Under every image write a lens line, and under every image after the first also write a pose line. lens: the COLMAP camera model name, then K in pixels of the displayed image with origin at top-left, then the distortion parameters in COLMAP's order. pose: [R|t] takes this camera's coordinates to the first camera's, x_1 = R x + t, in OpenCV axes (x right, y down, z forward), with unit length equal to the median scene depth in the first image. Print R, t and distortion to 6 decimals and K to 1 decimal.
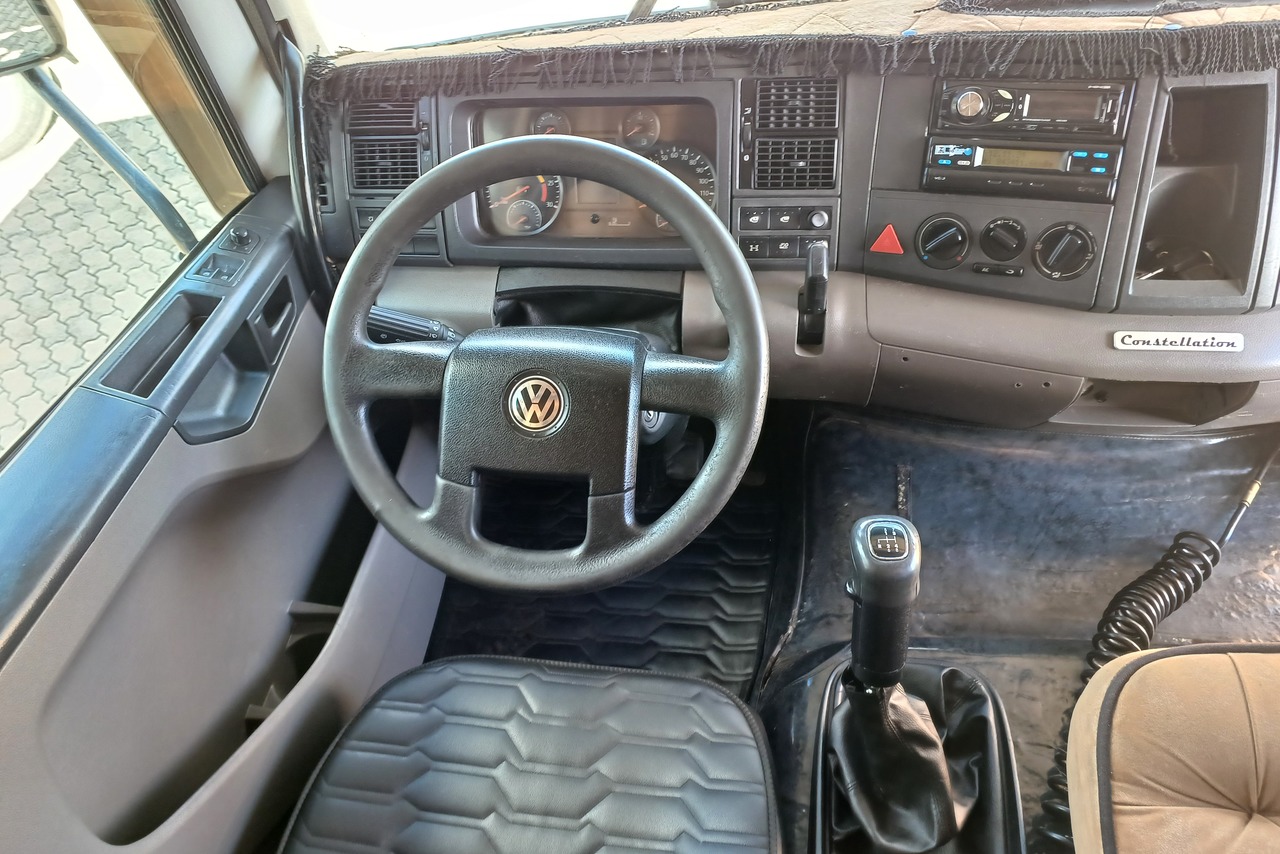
lens RADIAL K [[853.3, 0, 643.8], [0, 853.3, 431.0], [0, 0, 1]] dist [0.018228, -0.000726]
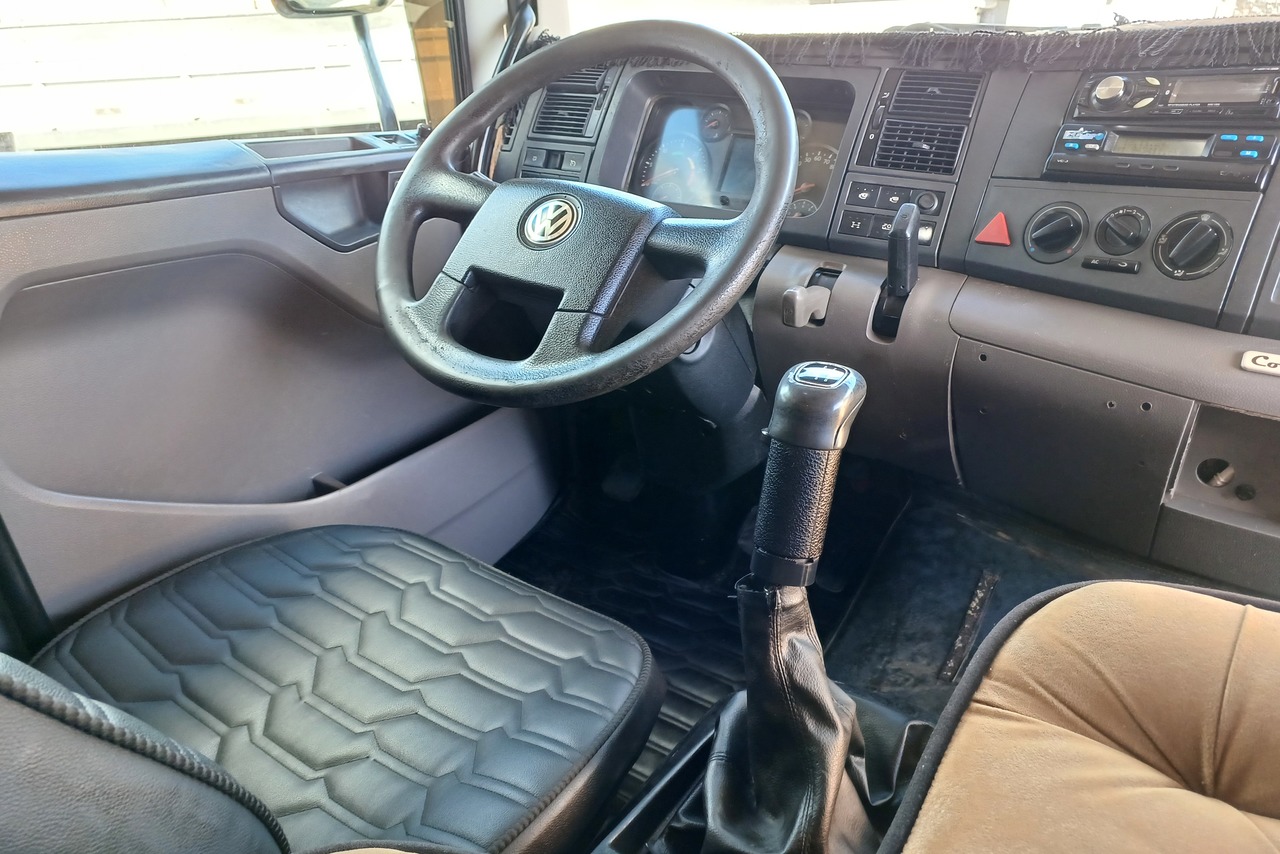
lens RADIAL K [[857.2, 0, 640.0], [0, 857.2, 427.0], [0, 0, 1]] dist [-0.037322, 0.044584]
pose [[0.895861, 0.285671, -0.340332, 0.332749], [-0.382879, 0.884966, -0.265026, 0.359394], [0.225472, 0.367732, 0.902184, 0.196846]]
